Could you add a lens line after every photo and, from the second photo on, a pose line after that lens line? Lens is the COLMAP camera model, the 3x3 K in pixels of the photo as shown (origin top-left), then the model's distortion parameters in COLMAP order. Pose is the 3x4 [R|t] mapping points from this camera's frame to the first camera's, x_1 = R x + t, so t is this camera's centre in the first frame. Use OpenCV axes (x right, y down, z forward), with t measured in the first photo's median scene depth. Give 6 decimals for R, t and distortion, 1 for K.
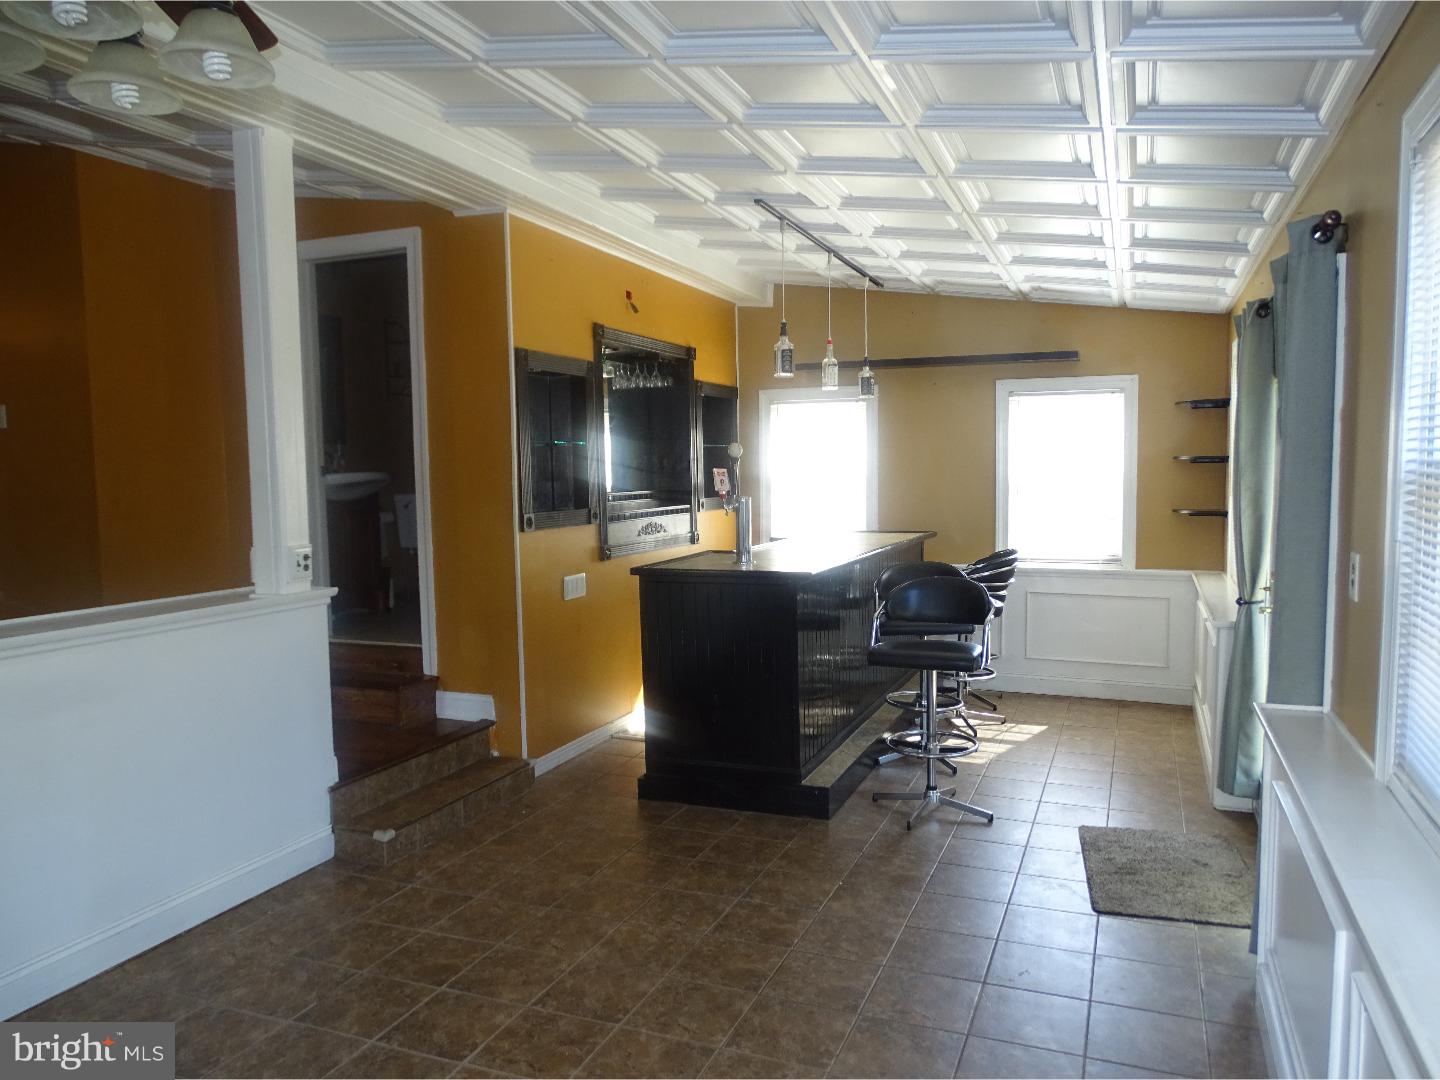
lens RADIAL K [[1027.5, 0, 721.2], [0, 1027.5, 539.0], [0, 0, 1]] dist [0.004901, 0.009141]
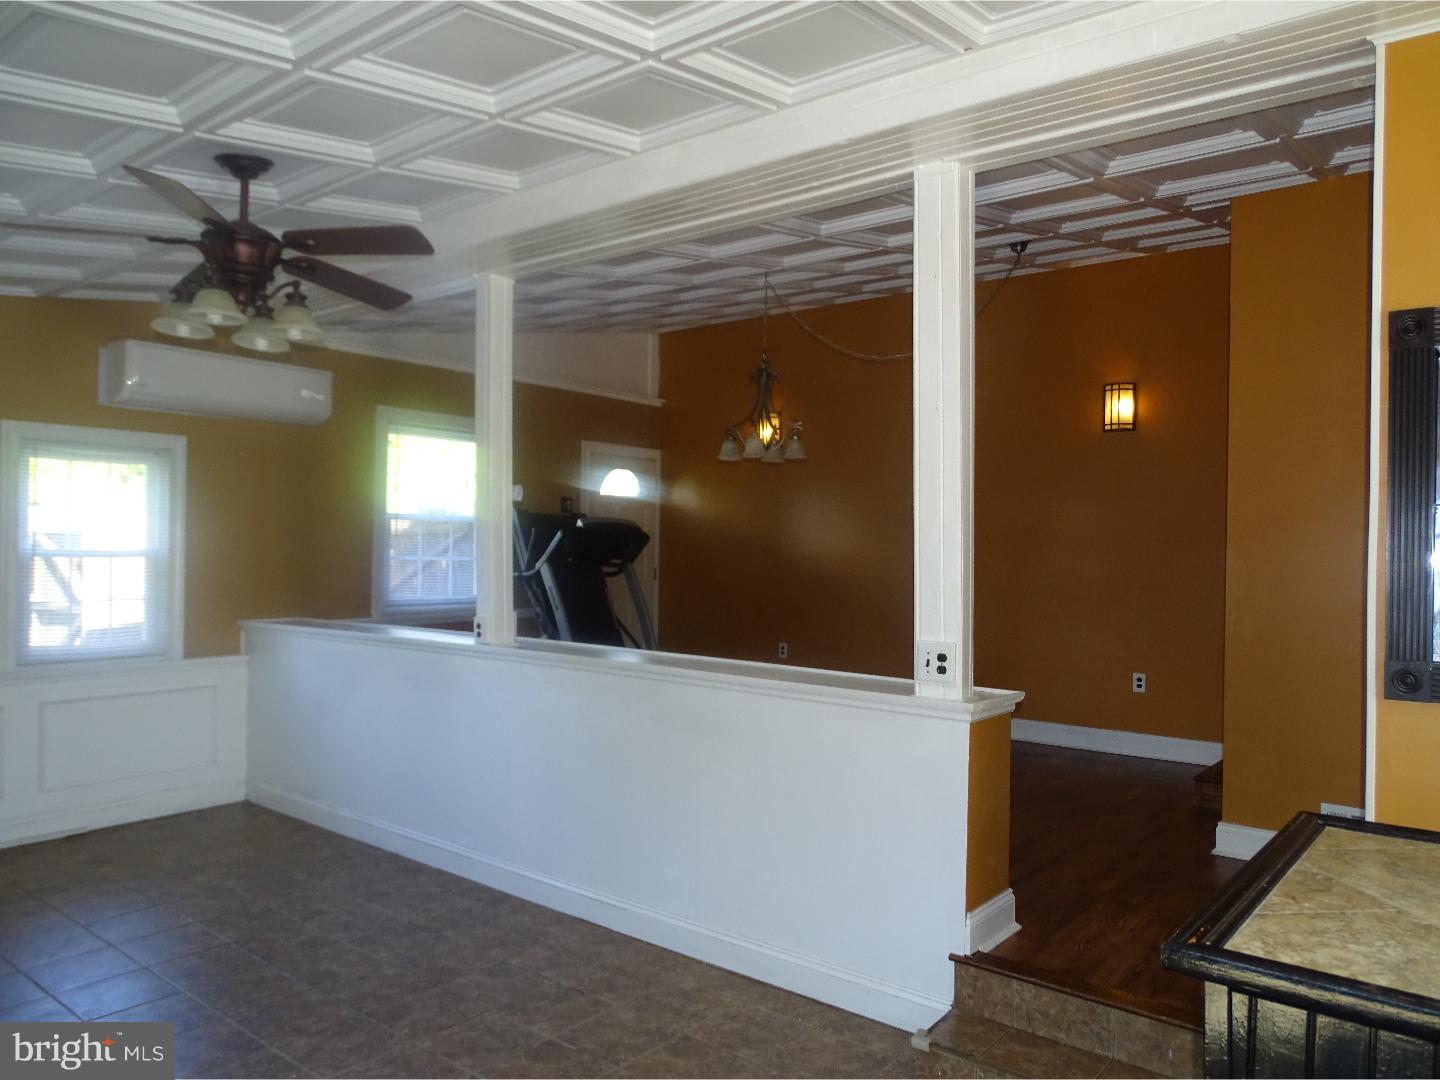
lens RADIAL K [[1027.5, 0, 751.1], [0, 1027.5, 545.6], [0, 0, 1]] dist [0.004901, 0.009141]
pose [[-0.272601, 0.003381, -0.962121, 0.504218], [-0.085570, 0.995946, 0.027745, -0.095317], [0.958314, 0.089892, -0.271207, 1.248048]]
